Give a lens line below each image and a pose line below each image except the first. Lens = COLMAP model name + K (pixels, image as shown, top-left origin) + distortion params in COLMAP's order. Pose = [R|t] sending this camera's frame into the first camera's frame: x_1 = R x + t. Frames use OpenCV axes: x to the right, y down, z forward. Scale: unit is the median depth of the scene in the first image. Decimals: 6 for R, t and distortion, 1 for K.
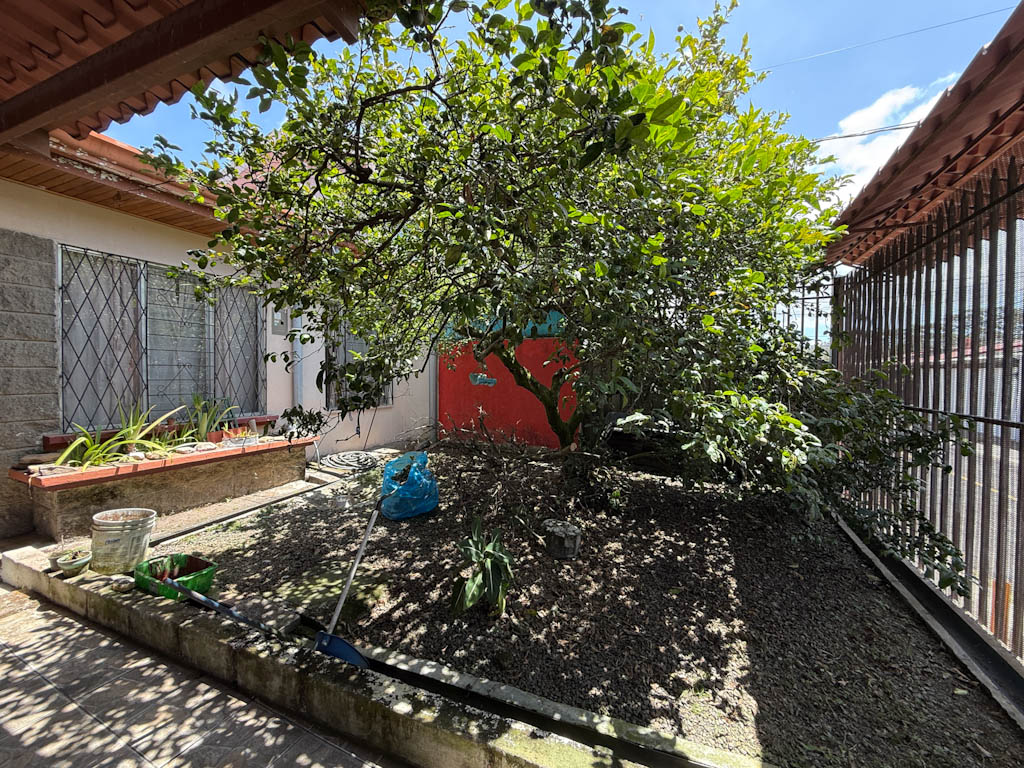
lens RADIAL K [[409.9, 0, 514.3], [0, 409.9, 380.2], [0, 0, 1]] dist [0.001939, 0.000255]
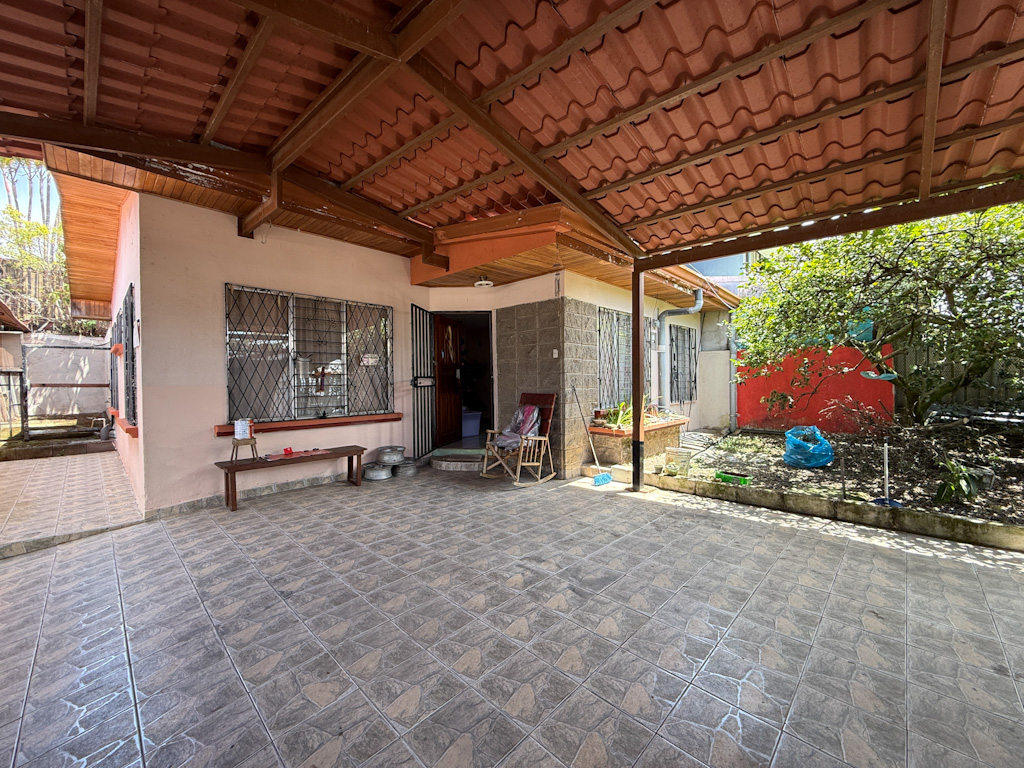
lens RADIAL K [[409.9, 0, 513.6], [0, 409.9, 380.6], [0, 0, 1]] dist [0.001939, 0.000255]
pose [[0.945359, -0.013655, -0.325746, -1.585818], [0.009840, 0.999862, -0.013356, 0.040487], [0.325883, 0.009421, 0.945363, -1.593151]]
